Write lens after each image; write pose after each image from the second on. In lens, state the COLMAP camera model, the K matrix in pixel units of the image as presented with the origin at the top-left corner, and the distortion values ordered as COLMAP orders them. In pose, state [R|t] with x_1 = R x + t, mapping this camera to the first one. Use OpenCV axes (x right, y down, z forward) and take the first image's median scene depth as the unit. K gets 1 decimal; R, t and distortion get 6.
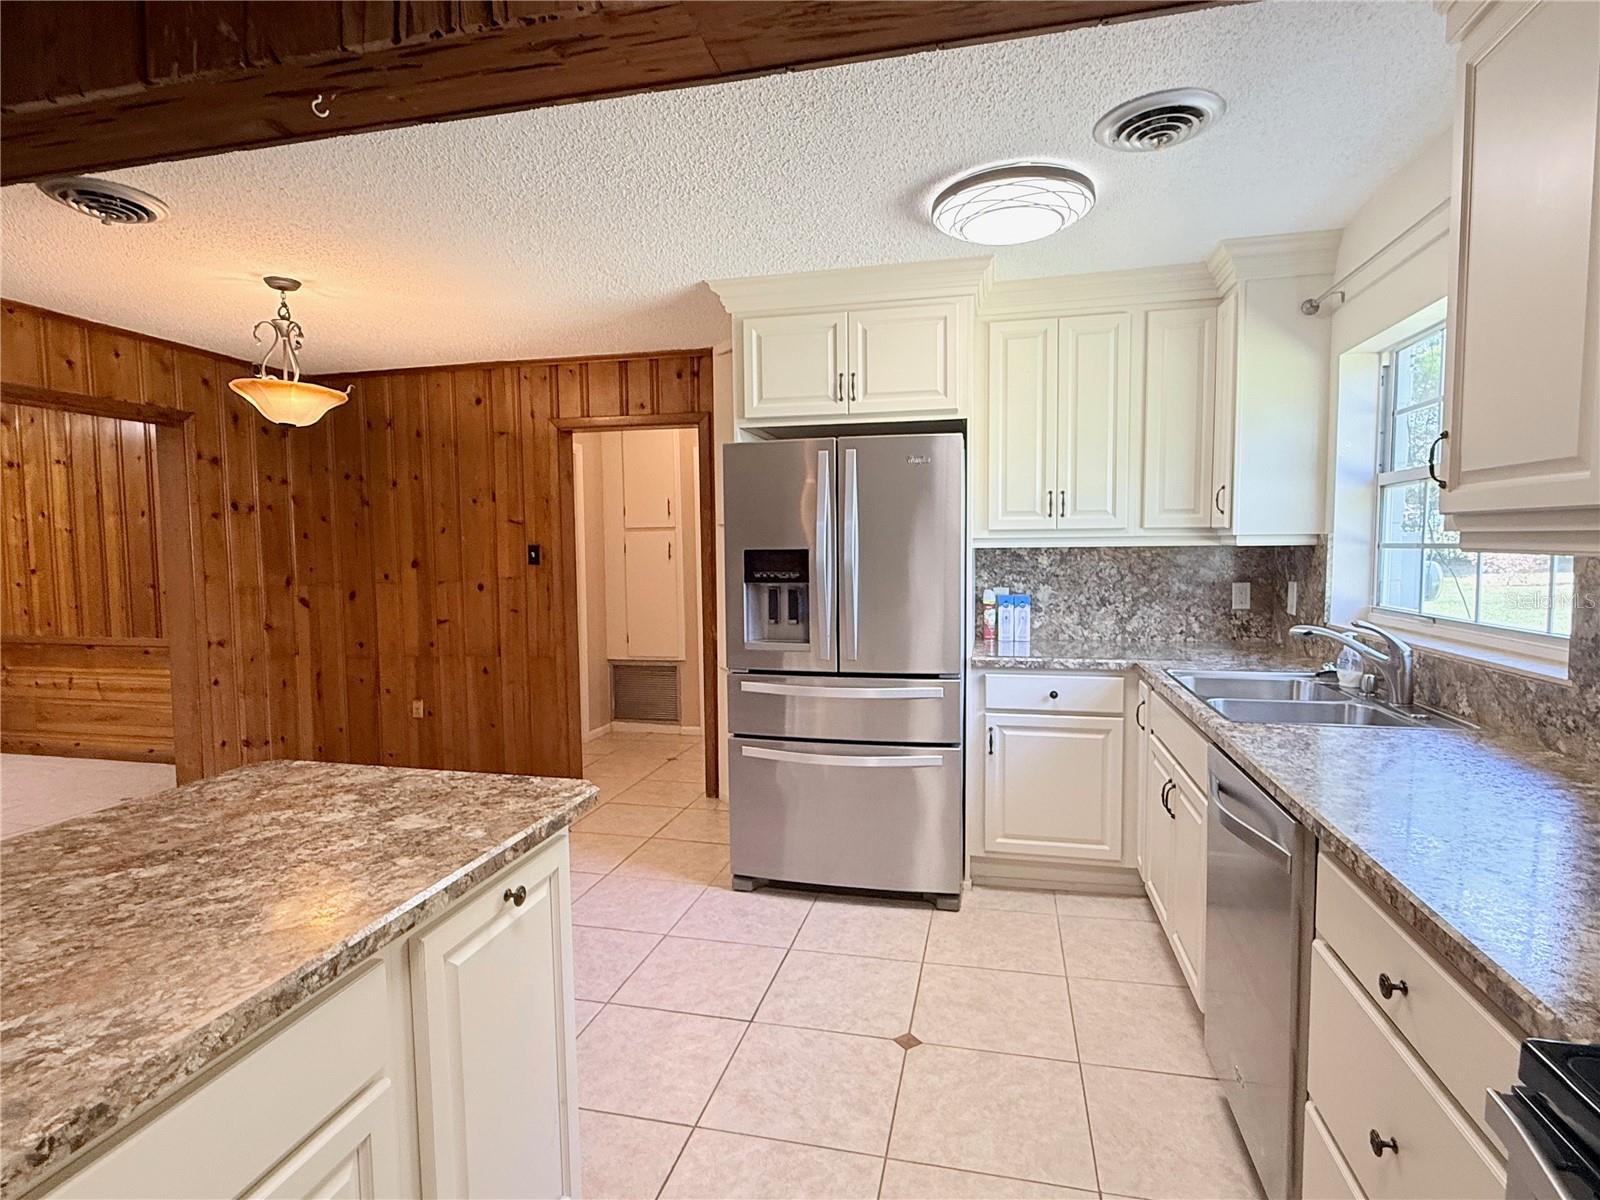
lens RADIAL K [[827.3, 0, 794.4], [0, 827.3, 607.5], [0, 0, 1]] dist [0.000167, 0.000015]
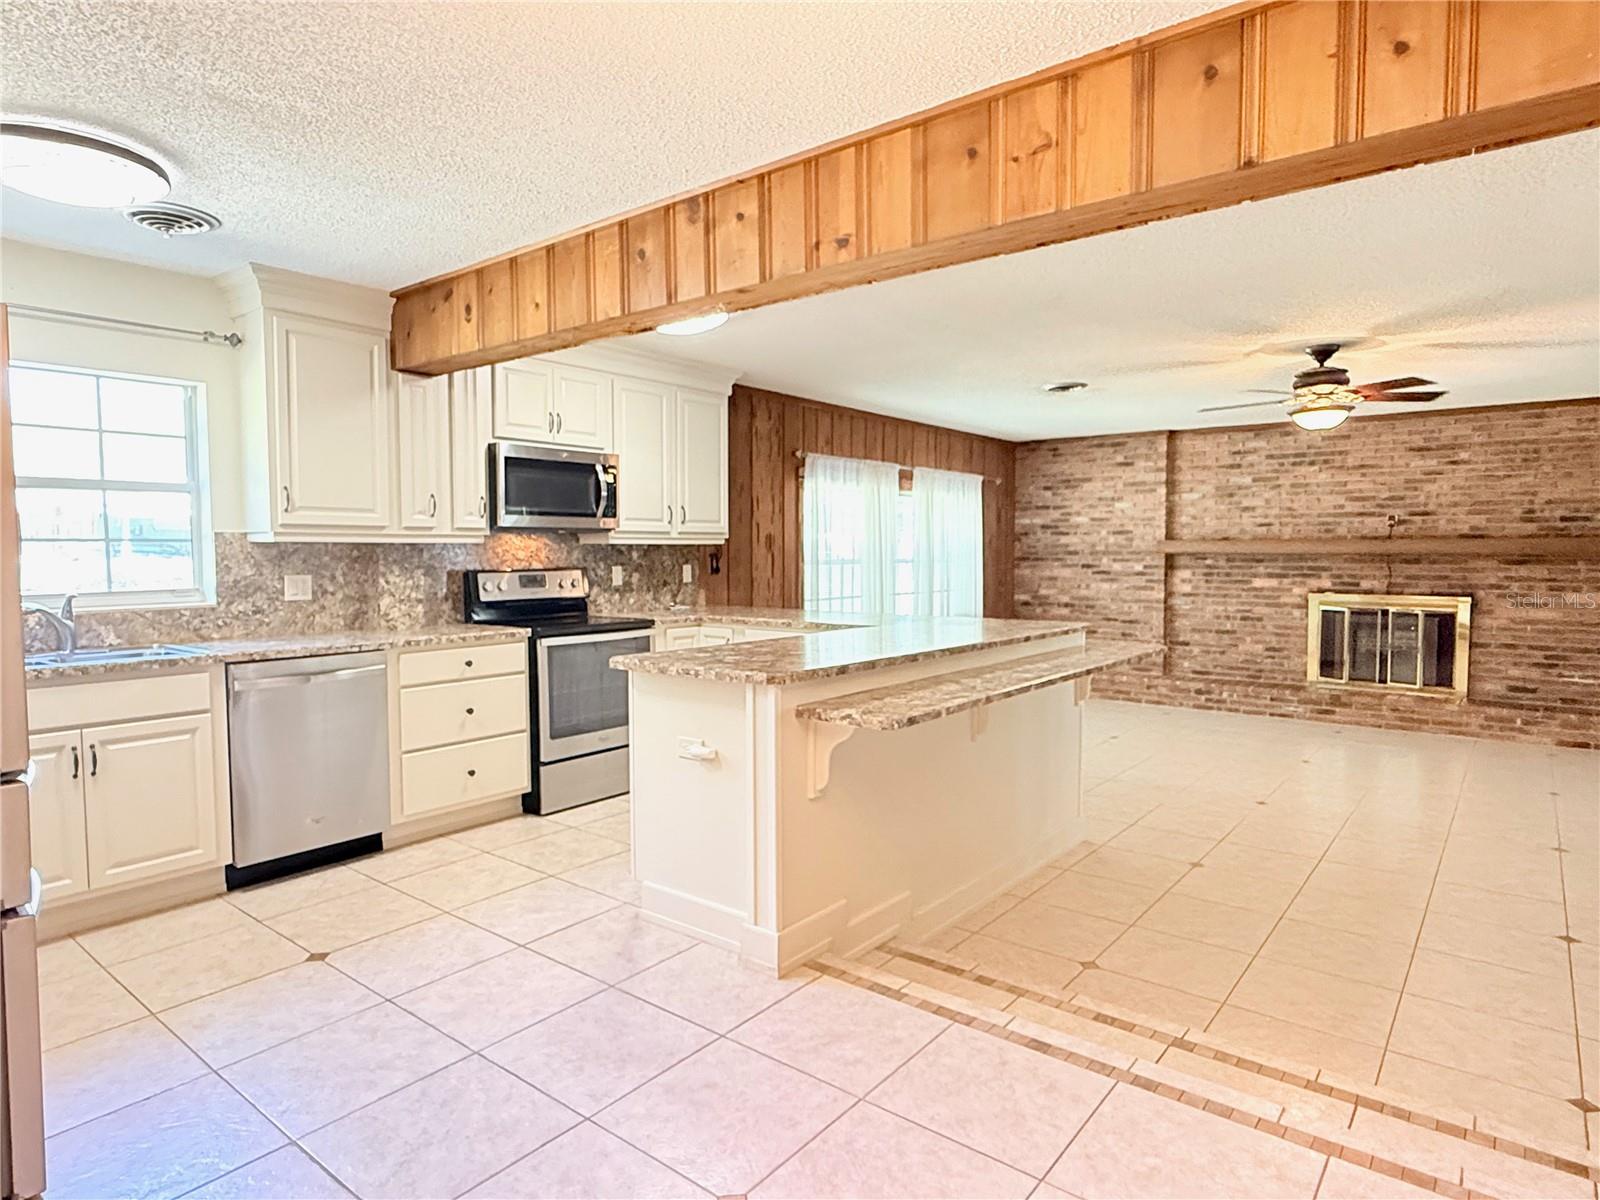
lens RADIAL K [[927.1, 0, 793.3], [0, 927.1, 596.7], [0, 0, 1]] dist [0.002074, 0.002656]
pose [[-0.902215, -0.014147, 0.431054, -1.092787], [0.041906, 0.991857, 0.120262, -0.117599], [-0.429245, 0.126566, -0.894276, 1.935453]]
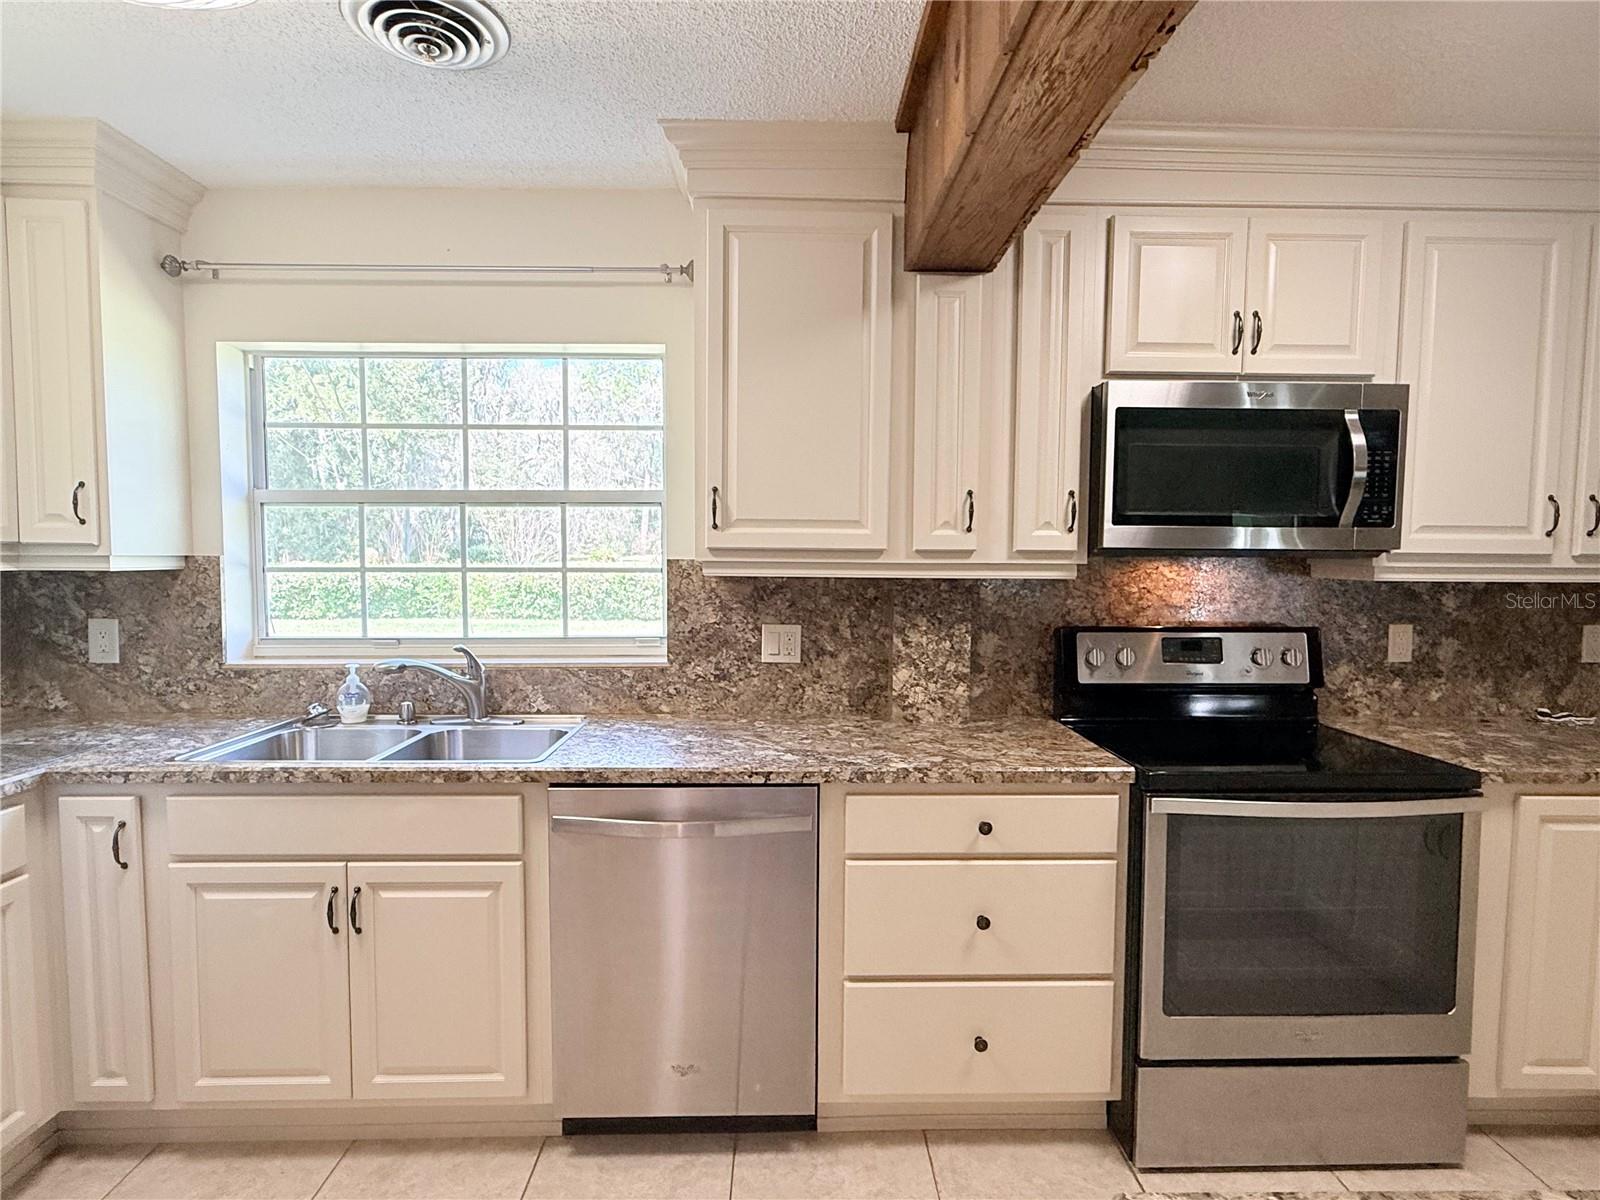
lens RADIAL K [[827.3, 0, 798.9], [0, 827.3, 604.9], [0, 0, 1]] dist [0.000167, 0.000015]
pose [[-0.251821, -0.055214, 0.966197, -0.409839], [0.071986, 0.994537, 0.075596, -0.082575], [-0.965093, 0.088589, -0.246471, 0.881190]]
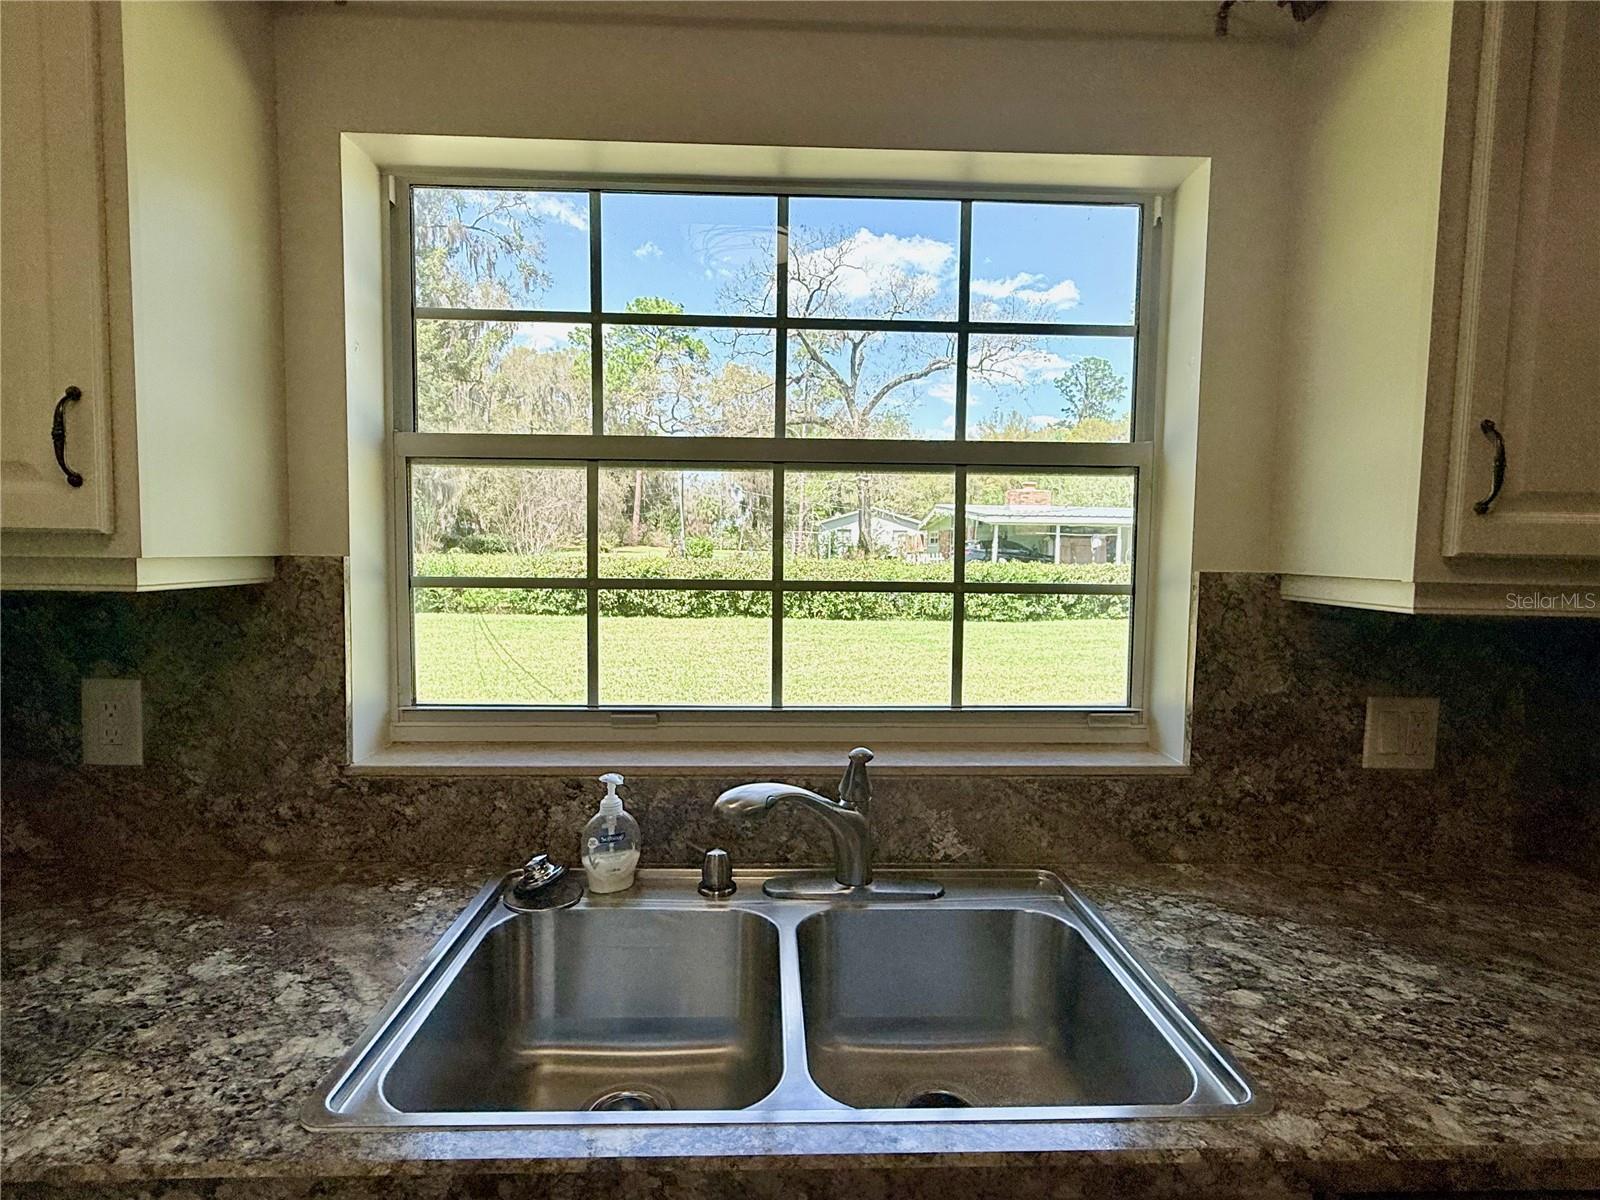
lens RADIAL K [[827.3, 0, 796.6], [0, 827.3, 607.1], [0, 0, 1]] dist [0.000167, 0.000015]
pose [[-0.265105, -0.068987, 0.961748, 0.237002], [0.060638, 0.994270, 0.088034, -0.117301], [-0.962311, 0.081657, -0.259403, 1.204702]]
